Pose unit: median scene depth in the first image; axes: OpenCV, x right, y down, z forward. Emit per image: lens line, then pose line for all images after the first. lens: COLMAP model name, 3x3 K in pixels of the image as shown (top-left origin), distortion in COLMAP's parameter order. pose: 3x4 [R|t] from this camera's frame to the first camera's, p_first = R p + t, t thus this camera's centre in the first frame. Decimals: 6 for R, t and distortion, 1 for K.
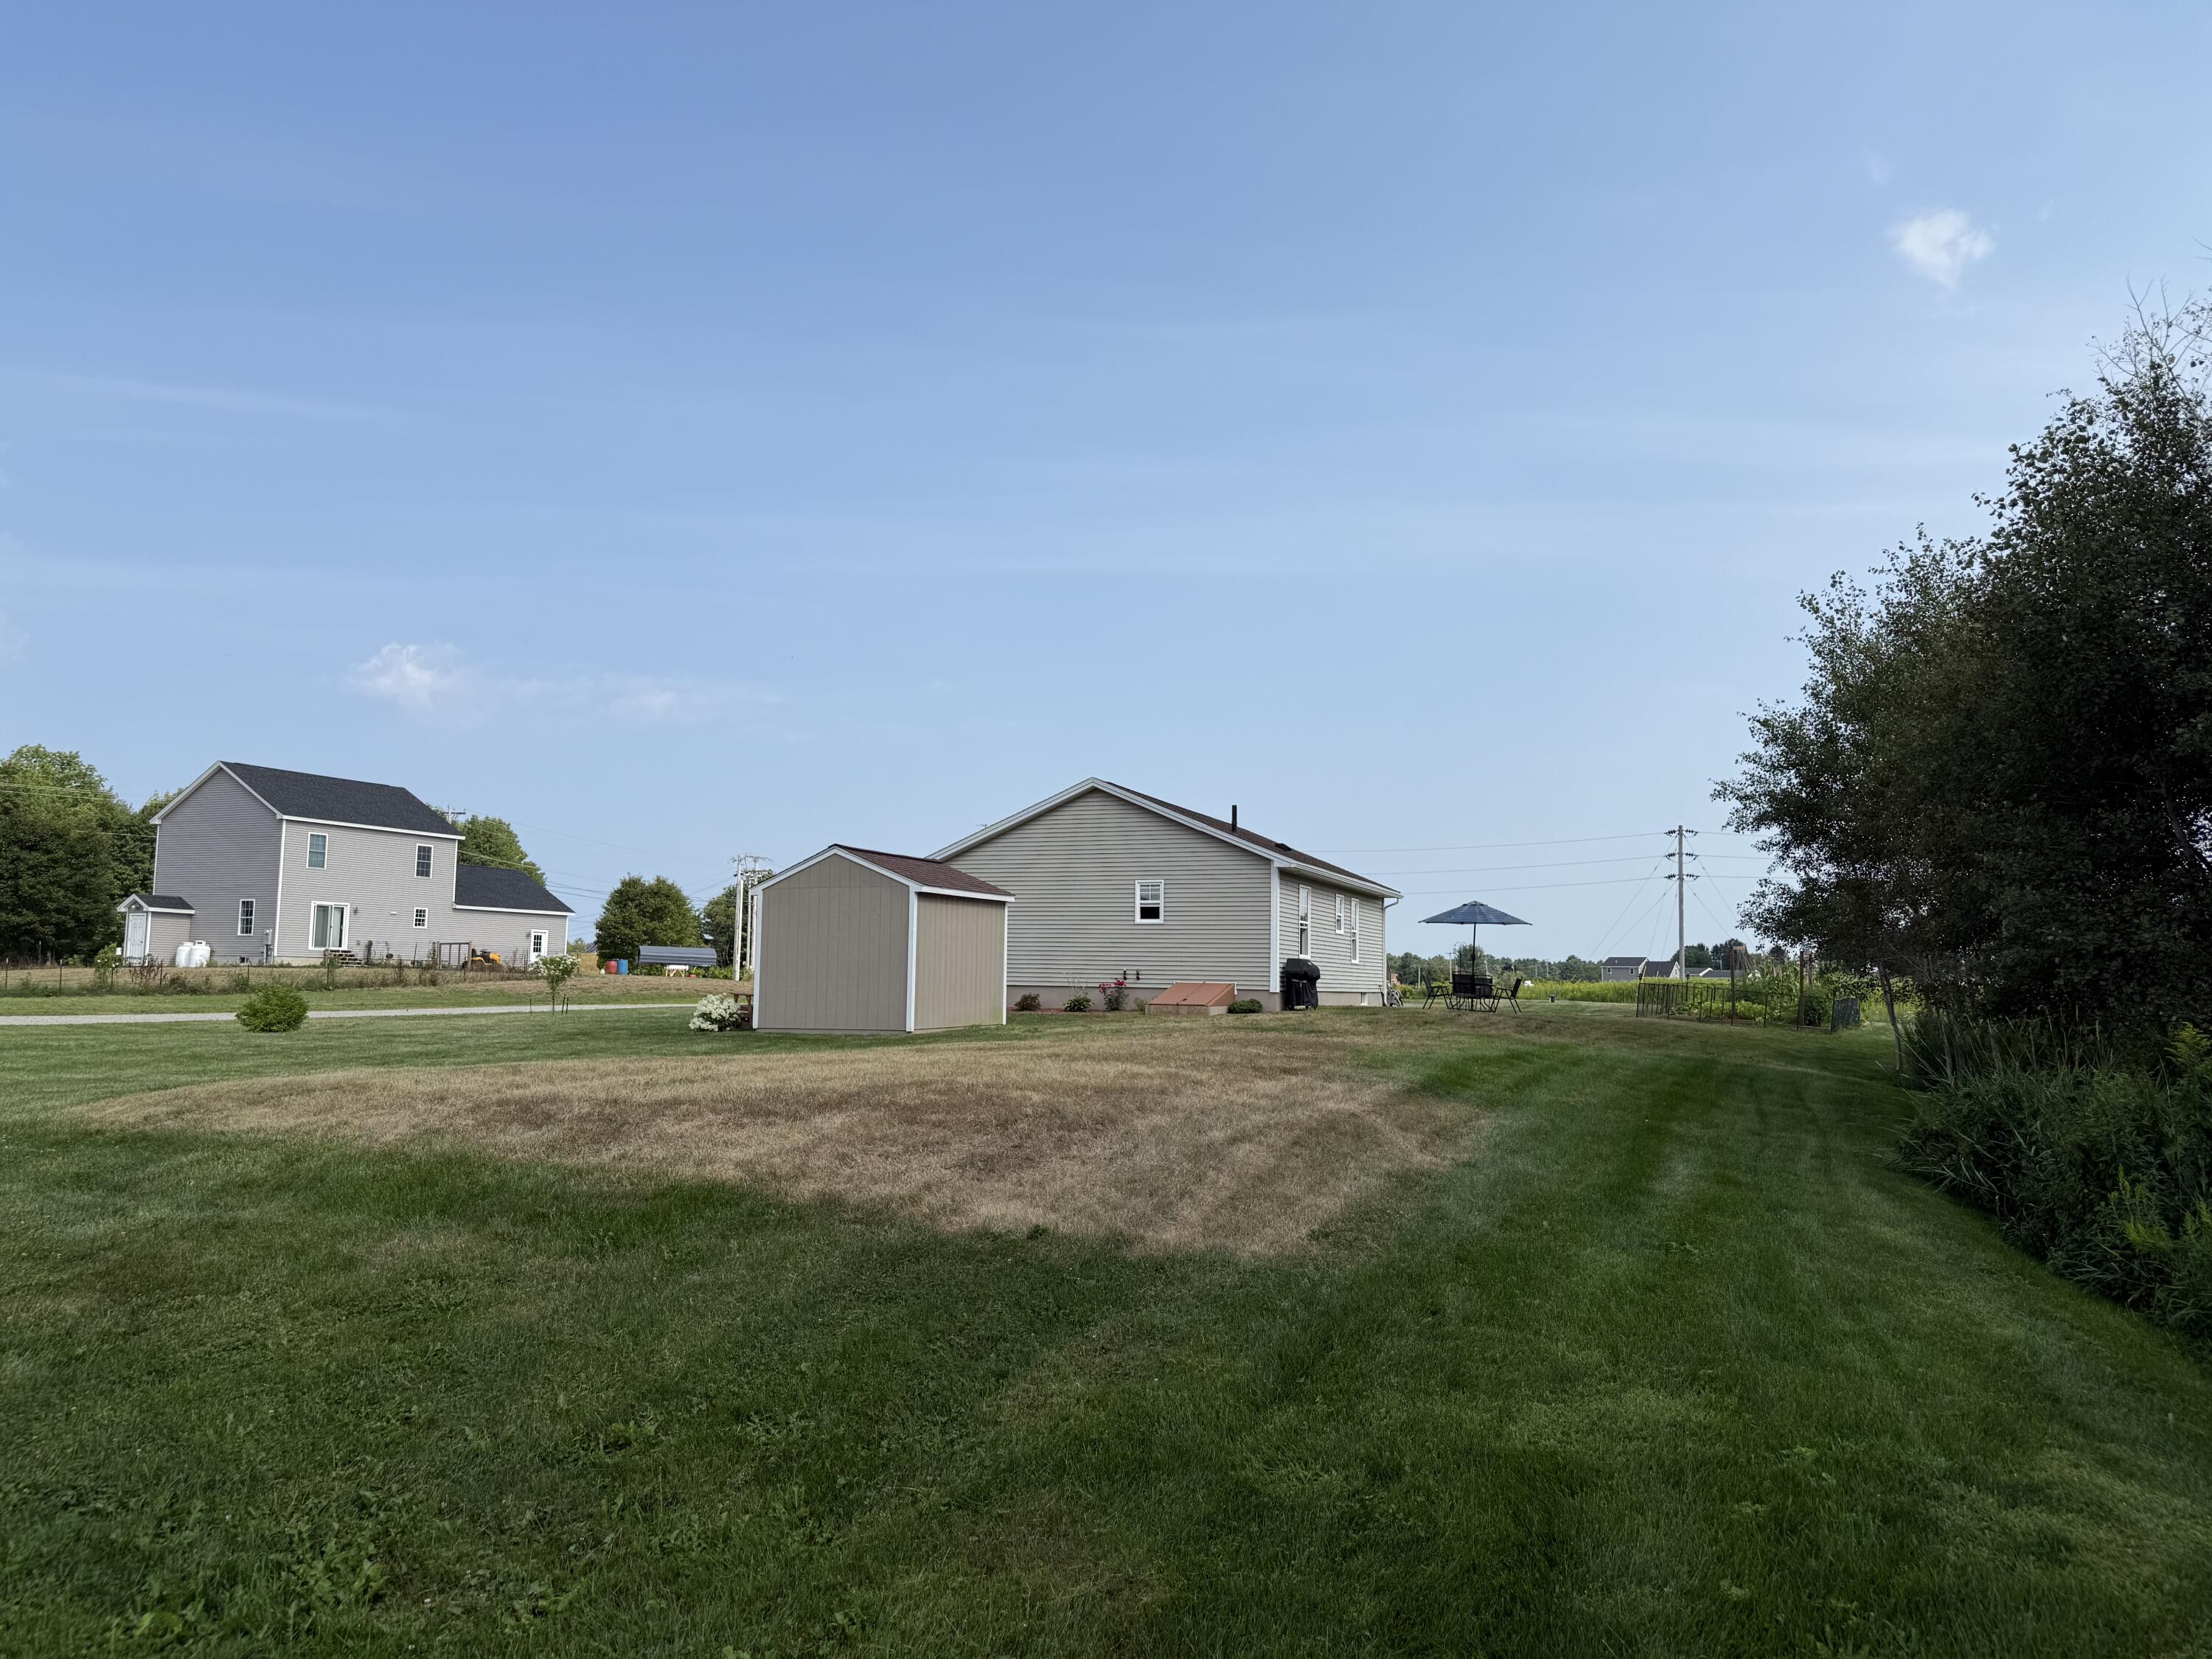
lens RADIAL K [[1552.9, 0, 1113.8], [0, 1552.9, 844.2], [0, 0, 1]] dist [0.063371, -0.071225]
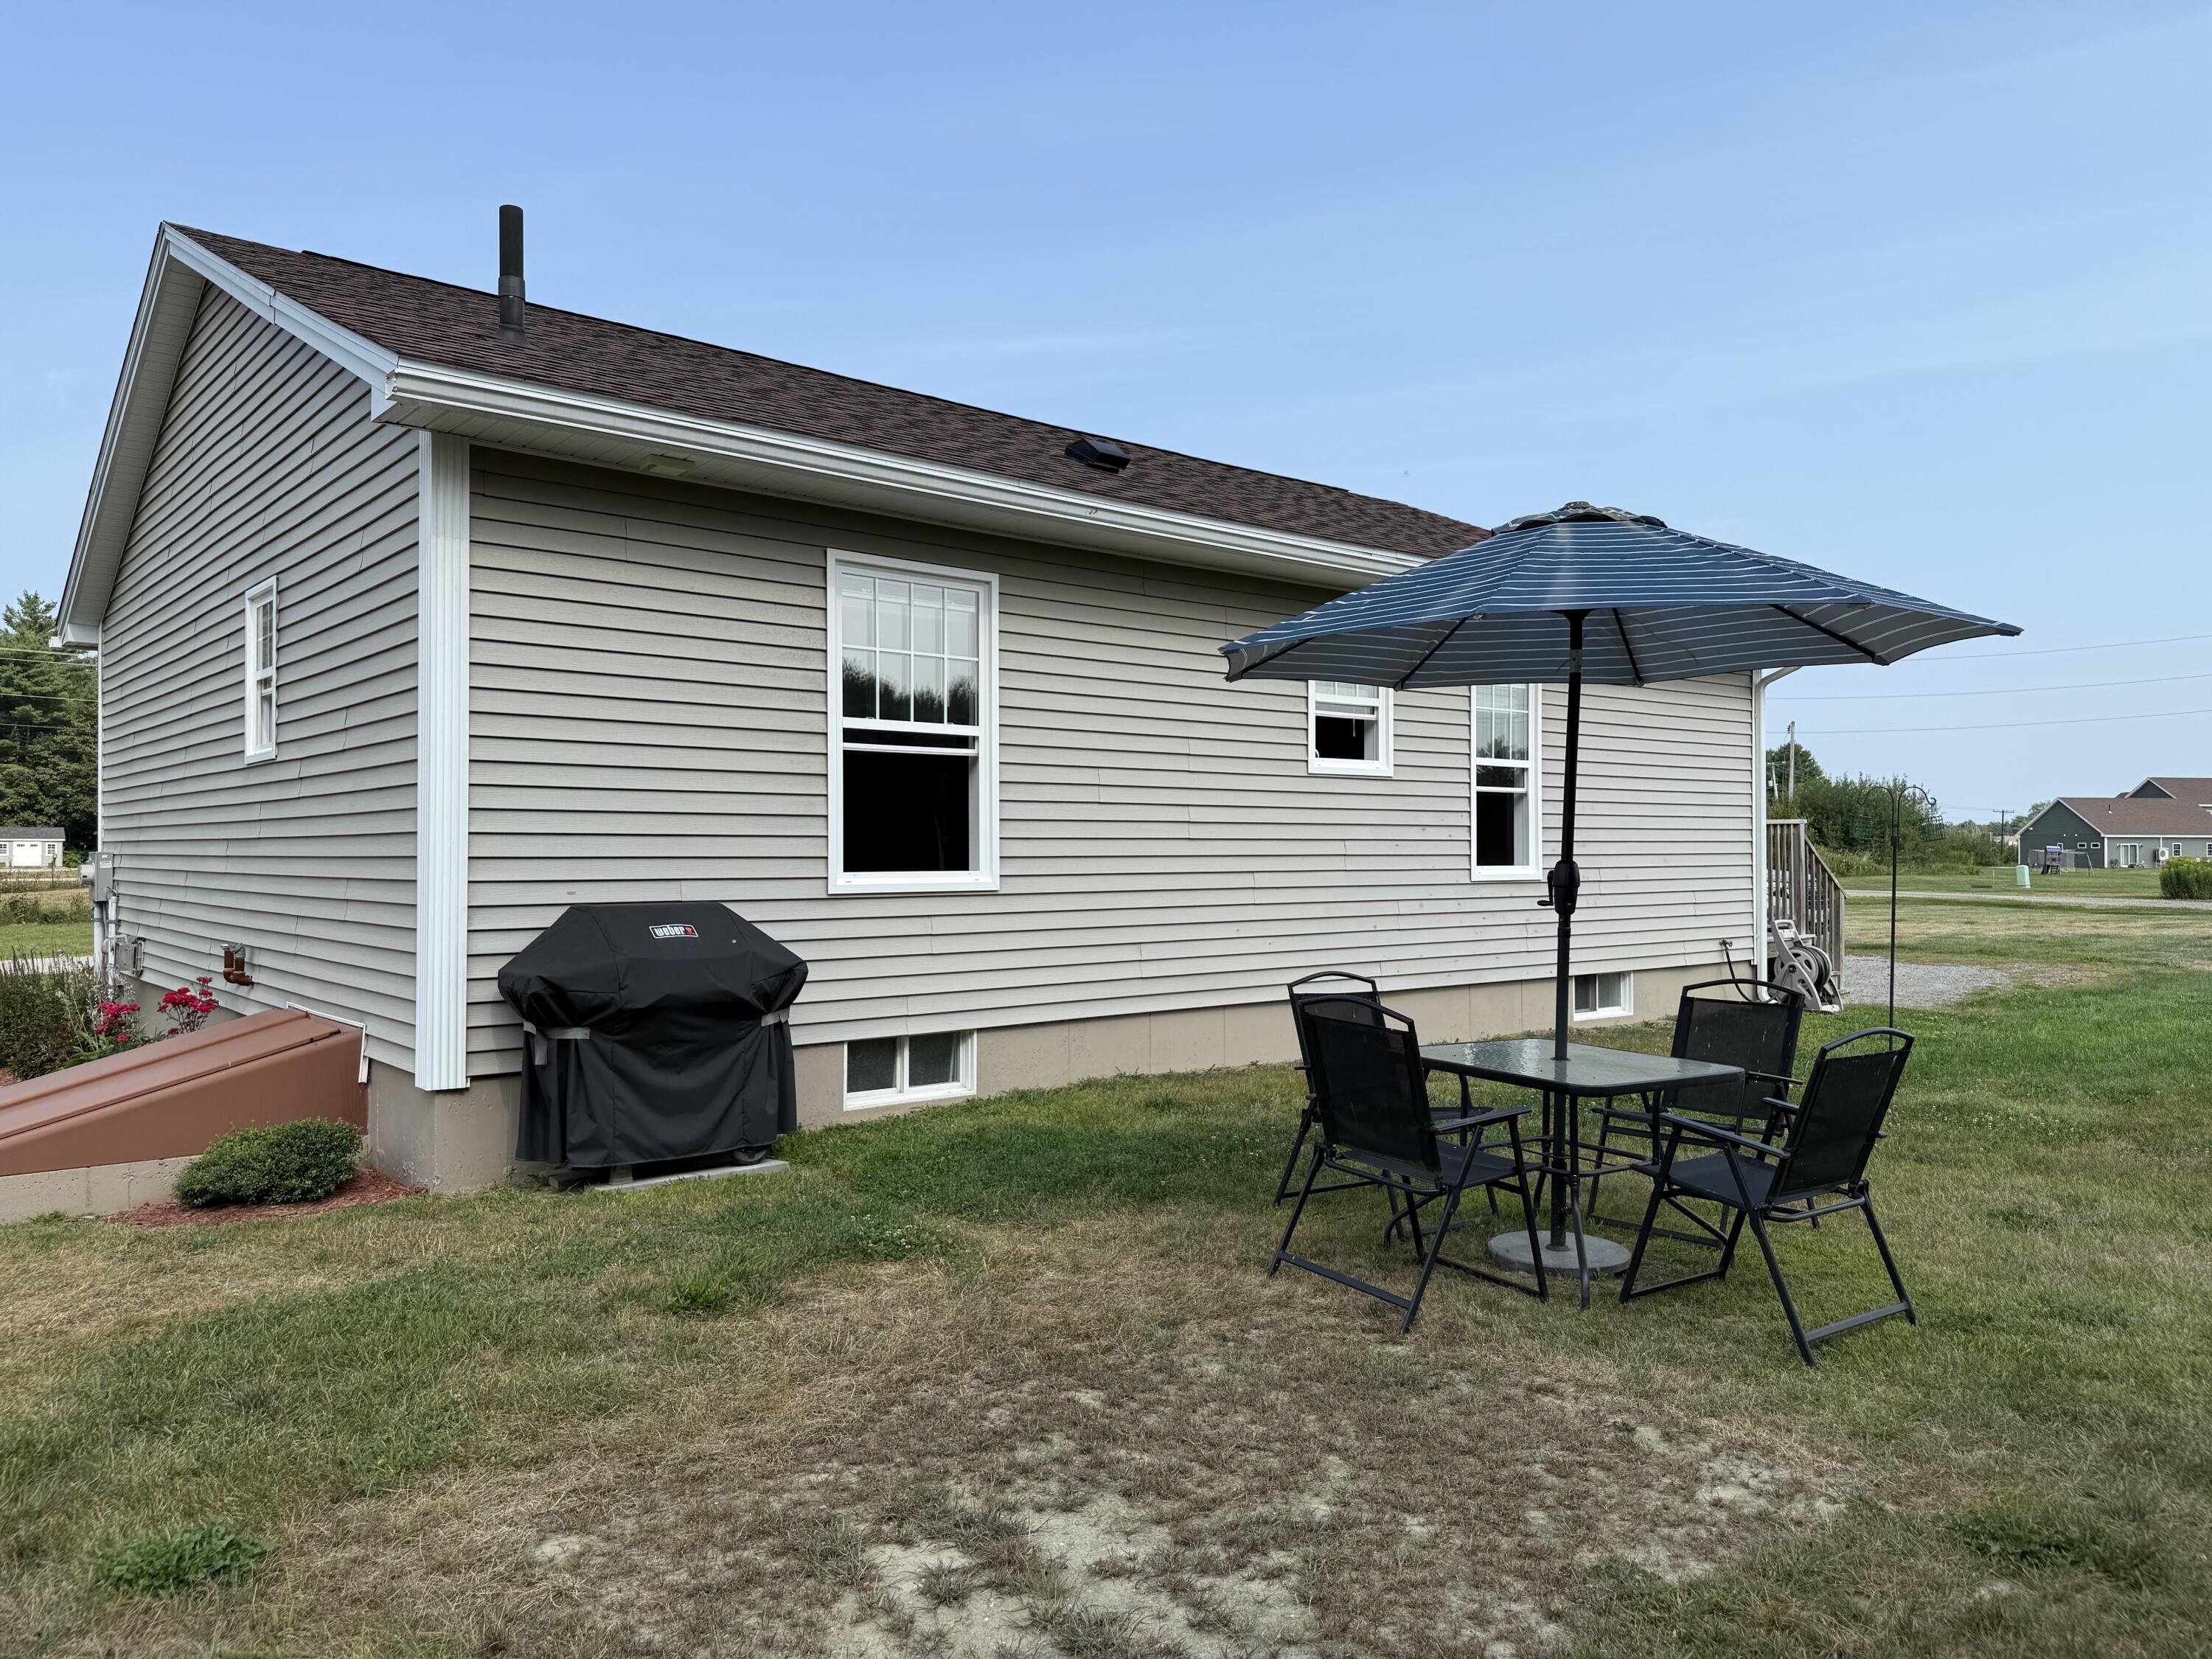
lens RADIAL K [[1552.9, 0, 1113.8], [0, 1552.9, 844.2], [0, 0, 1]] dist [0.063371, -0.071225]
pose [[0.865906, -0.005034, -0.500182, 0.261829], [0.051410, 0.995550, 0.078982, 0.051200], [0.497558, -0.094105, 0.862311, 0.843691]]
